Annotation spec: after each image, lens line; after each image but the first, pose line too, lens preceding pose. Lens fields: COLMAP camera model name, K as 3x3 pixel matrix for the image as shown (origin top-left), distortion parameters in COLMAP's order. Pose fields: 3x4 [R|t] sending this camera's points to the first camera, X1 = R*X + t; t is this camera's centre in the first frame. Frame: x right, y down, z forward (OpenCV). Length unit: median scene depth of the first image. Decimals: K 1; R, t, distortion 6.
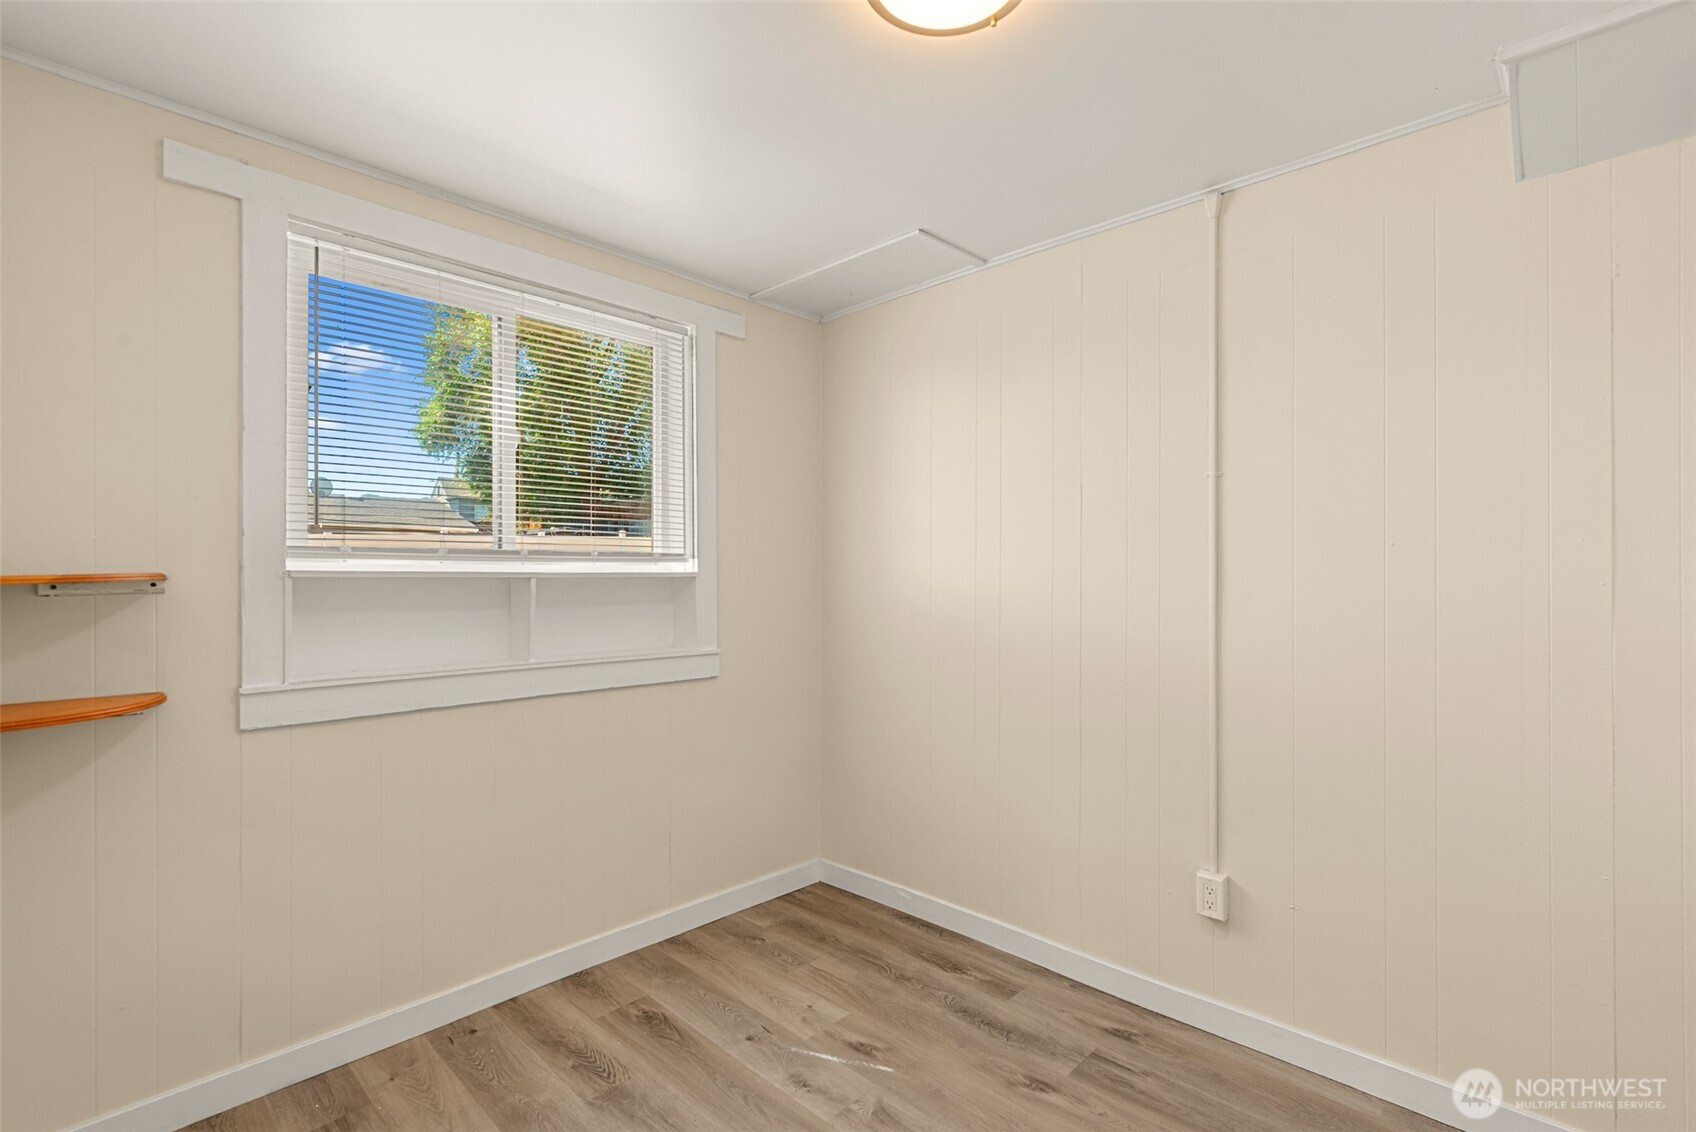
lens RADIAL K [[785.3, 0, 848.5], [0, 785.3, 588.6], [0, 0, 1]] dist [-0.000496, 0.000214]
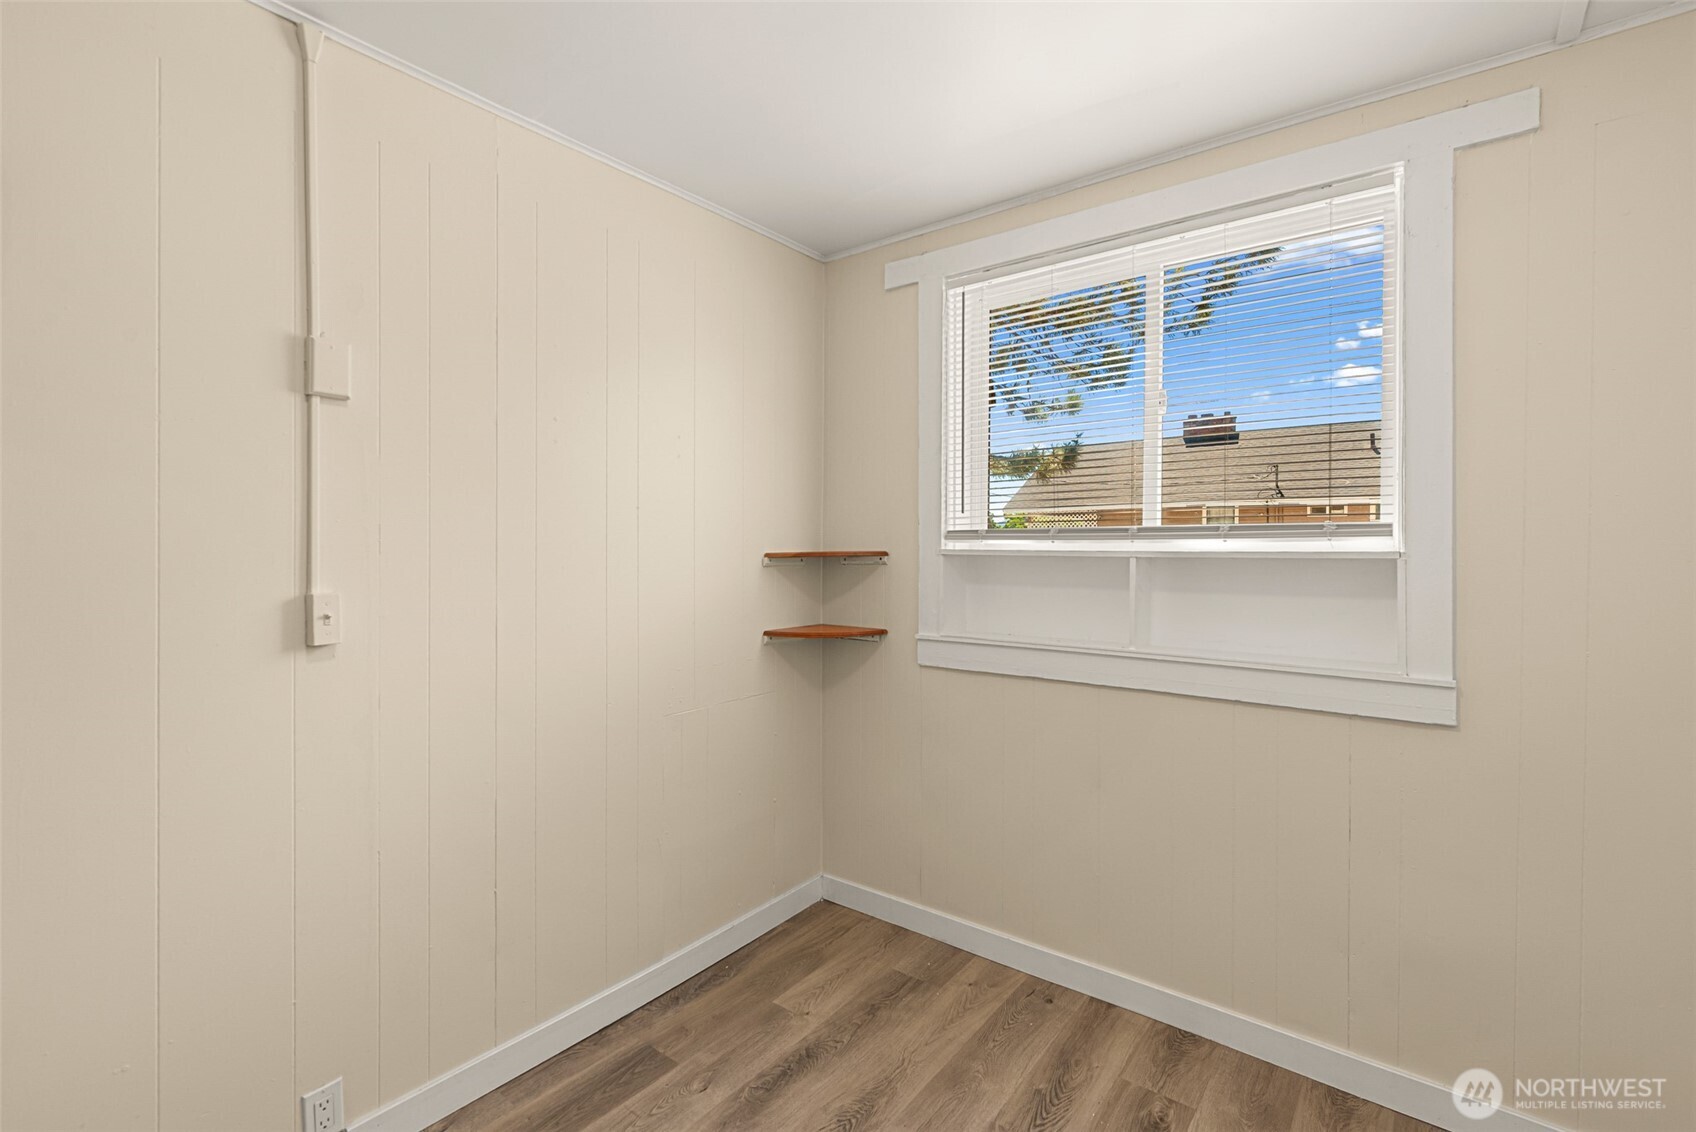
lens RADIAL K [[737.9, 0, 865.8], [0, 737.9, 565.8], [0, 0, 1]] dist [0.000696, 0.000401]
pose [[0.122622, 0.019352, -0.992265, 0.438119], [-0.022711, 0.999603, 0.016689, -0.012201], [0.992194, 0.020489, 0.123013, 0.639325]]
